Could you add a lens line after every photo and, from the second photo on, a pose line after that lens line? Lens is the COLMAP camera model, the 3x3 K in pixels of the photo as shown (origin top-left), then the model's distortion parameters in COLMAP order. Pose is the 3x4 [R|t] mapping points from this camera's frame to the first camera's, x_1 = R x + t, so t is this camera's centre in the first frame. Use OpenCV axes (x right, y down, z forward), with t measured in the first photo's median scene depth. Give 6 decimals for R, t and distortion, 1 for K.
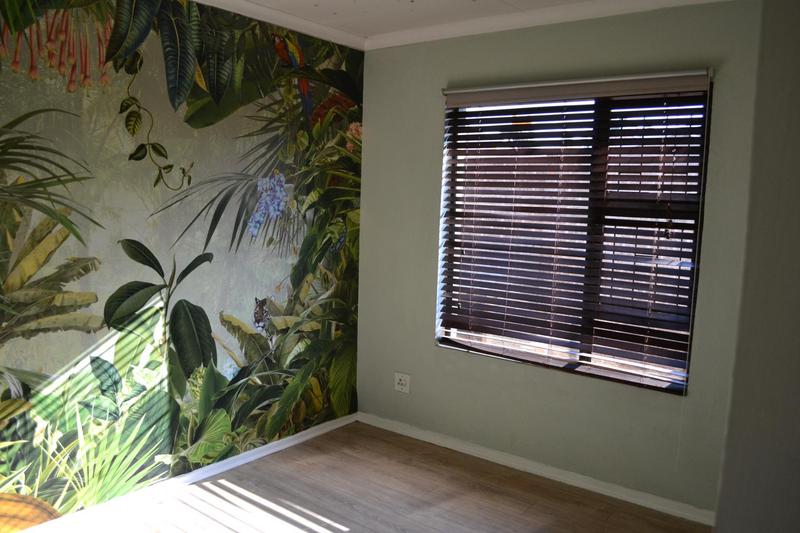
lens RADIAL K [[635.5, 0, 400.0], [0, 635.5, 266.5], [0, 0, 1]] dist [-0.071952, -0.002068]
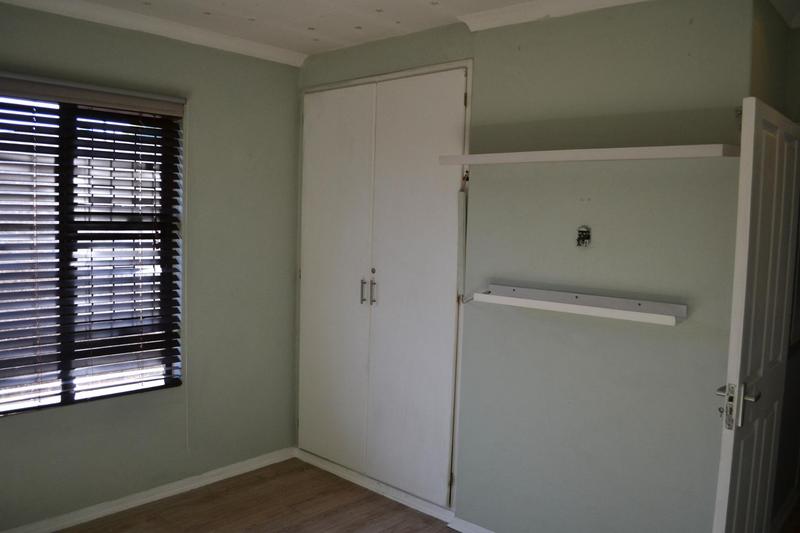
lens RADIAL K [[635.5, 0, 400.0], [0, 635.5, 266.5], [0, 0, 1]] dist [-0.071952, -0.002068]
pose [[0.118315, -0.095945, 0.988330, -0.573895], [0.085129, 0.992637, 0.086172, -0.068230], [-0.989320, 0.073940, 0.125611, 0.429480]]
